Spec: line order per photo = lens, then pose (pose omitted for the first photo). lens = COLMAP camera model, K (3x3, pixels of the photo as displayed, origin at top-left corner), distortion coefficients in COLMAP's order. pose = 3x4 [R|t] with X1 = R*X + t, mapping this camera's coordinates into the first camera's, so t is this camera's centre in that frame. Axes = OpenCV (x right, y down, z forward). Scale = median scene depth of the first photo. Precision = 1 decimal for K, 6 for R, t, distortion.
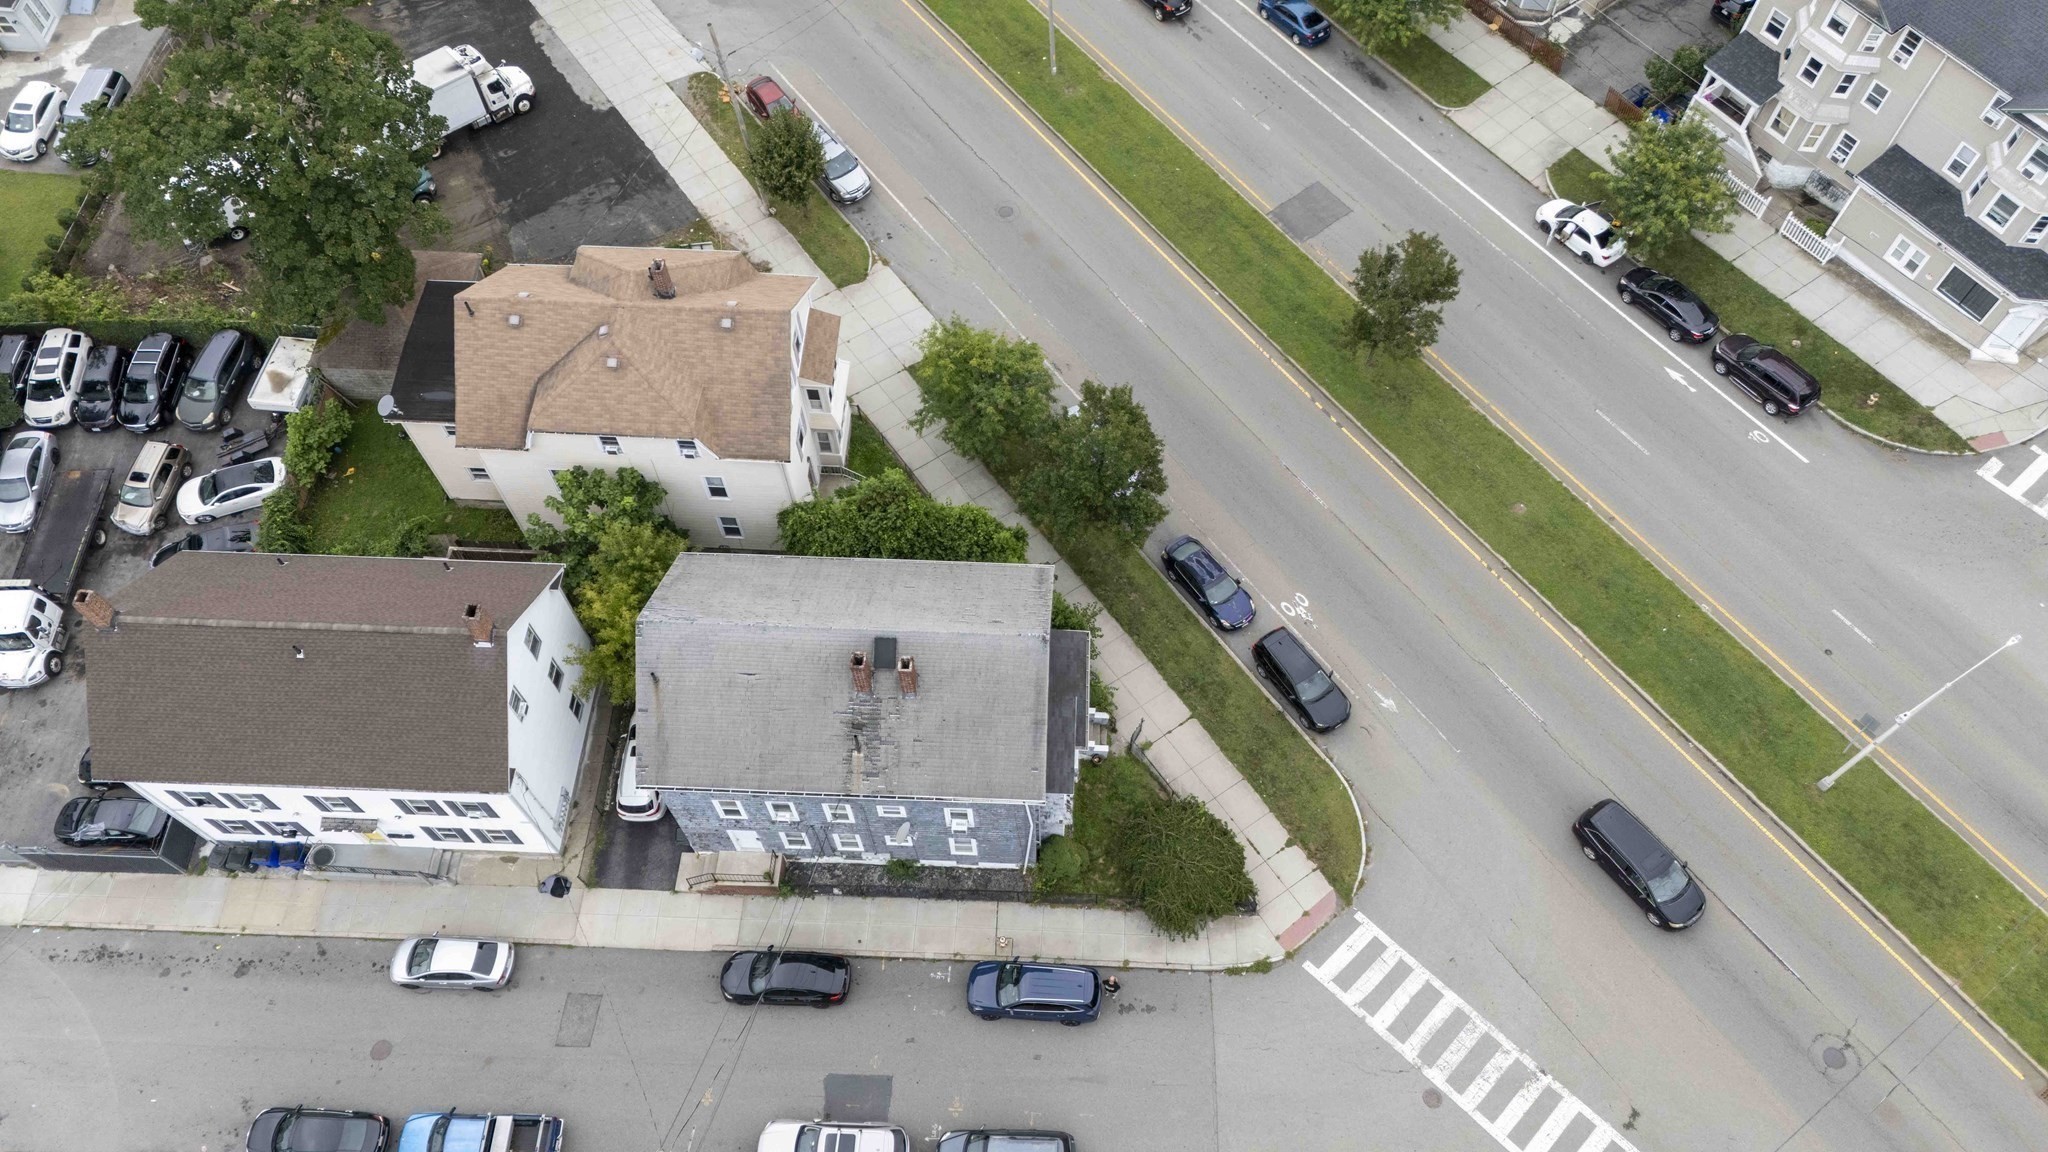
lens RADIAL K [[1502.6, 0, 1029.3], [0, 1502.6, 570.4], [0, 0, 1]] dist [0.067693, -0.063788]
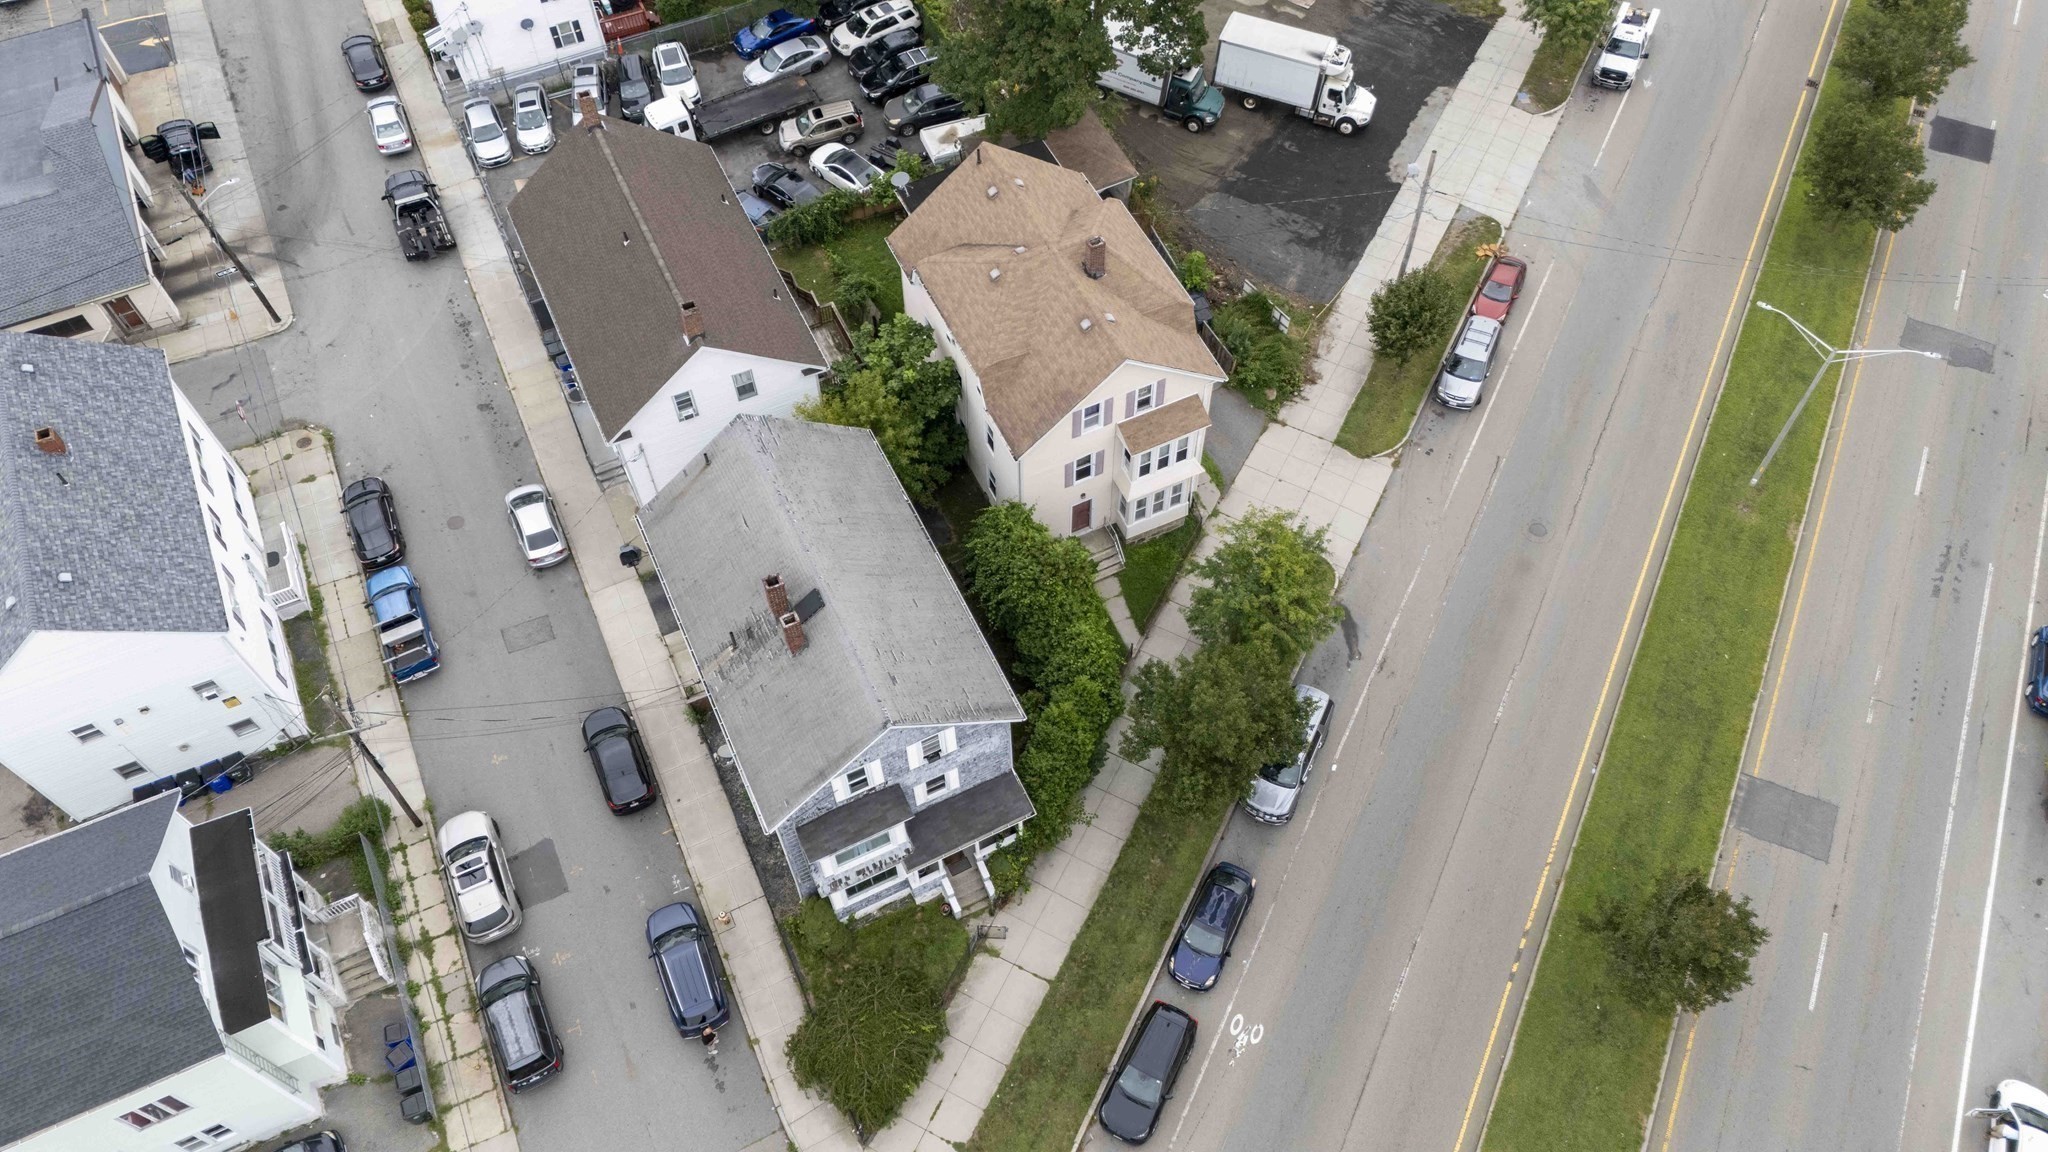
lens RADIAL K [[1516.7, 0, 1028.8], [0, 1516.7, 567.1], [0, 0, 1]] dist [0.057351, -0.056498]
pose [[0.474384, 0.737718, -0.480344, 0.321359], [-0.763053, 0.616684, 0.193525, -0.196745], [0.438987, 0.274723, 0.855463, 0.153373]]
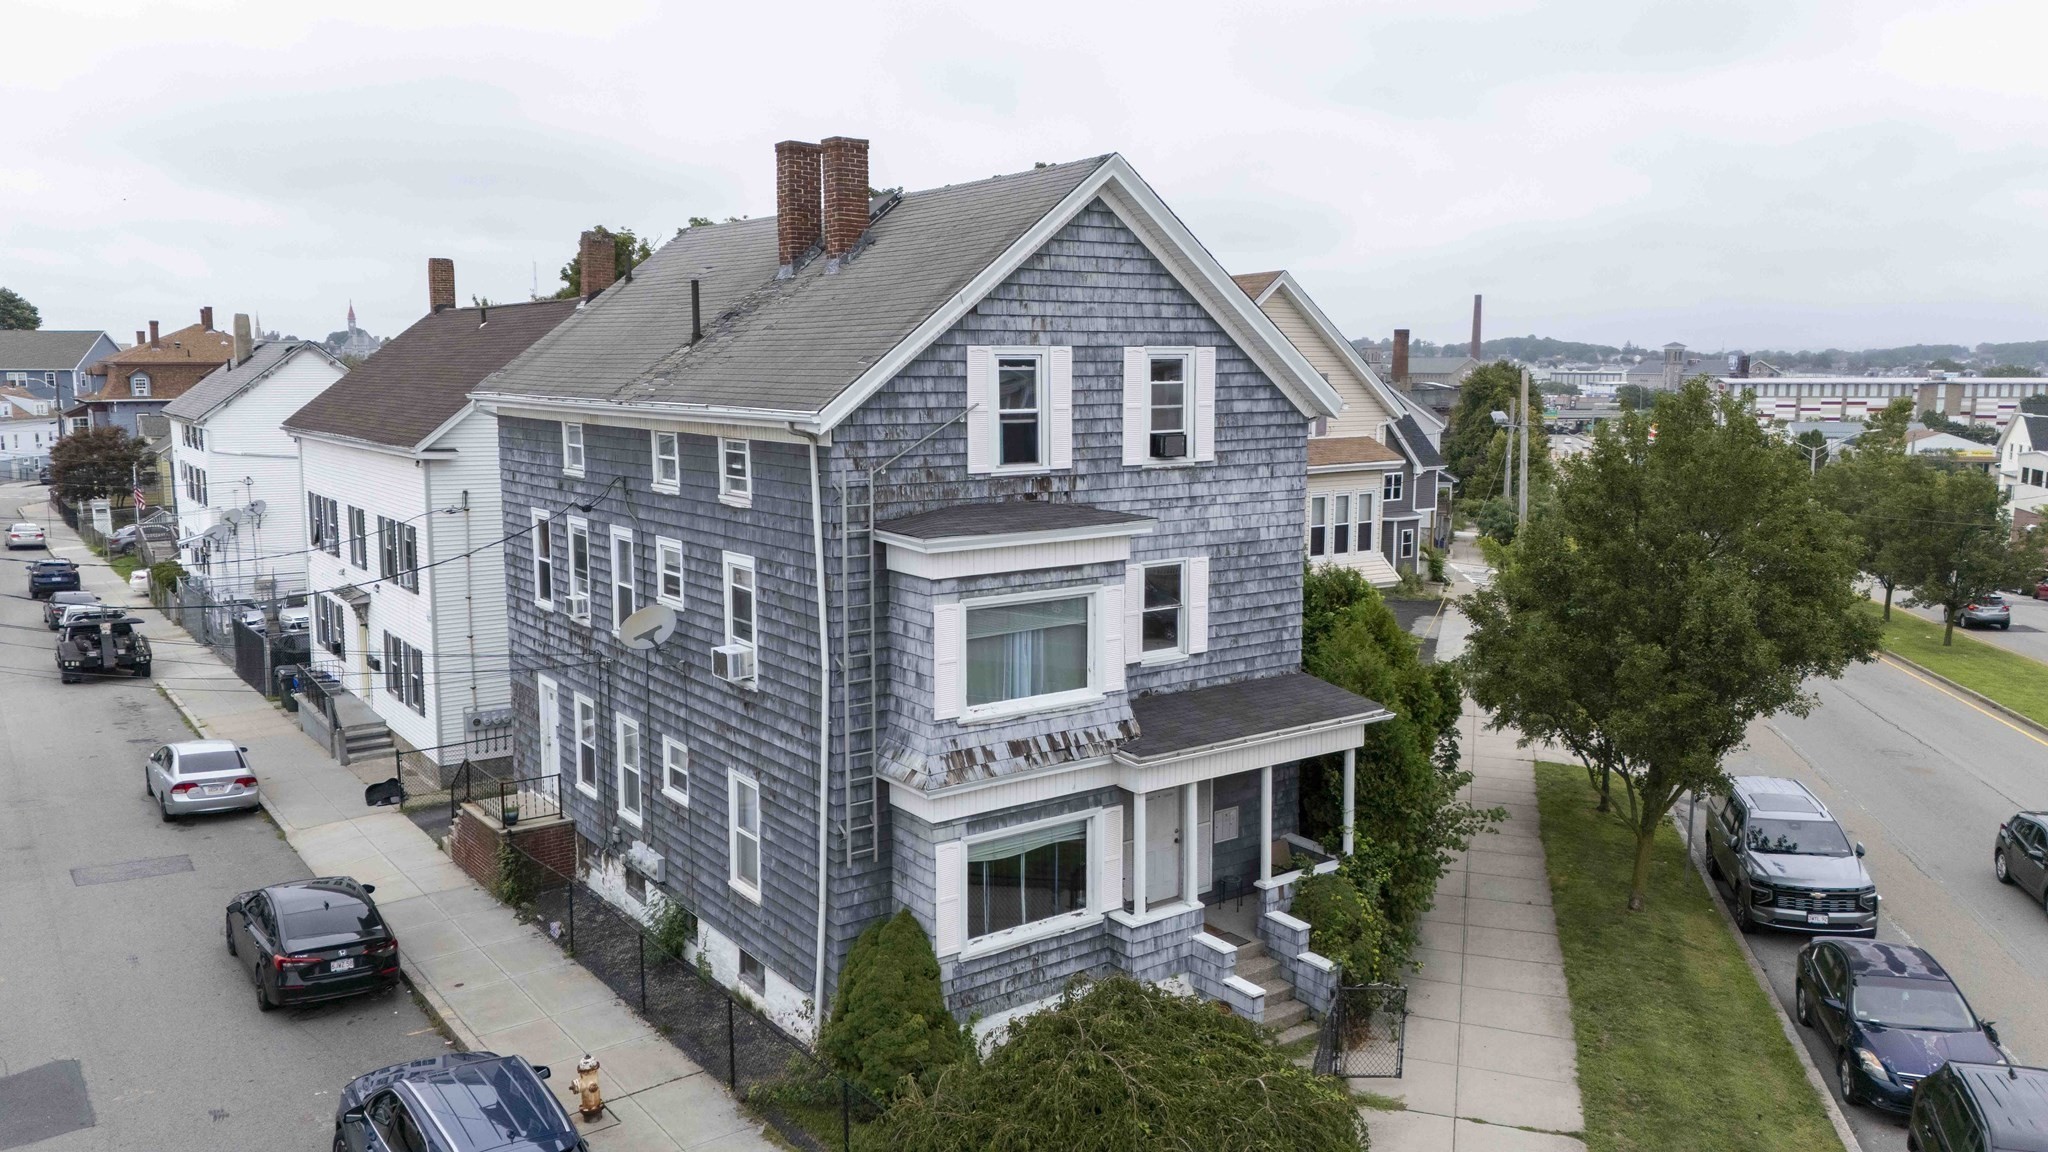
lens RADIAL K [[1502.6, 0, 1029.3], [0, 1502.6, 570.4], [0, 0, 1]] dist [0.067693, -0.063788]
pose [[0.618954, 0.119823, -0.776234, 0.239556], [-0.685516, 0.564790, -0.459434, 0.225807], [0.383359, 0.816489, 0.431720, 0.675300]]
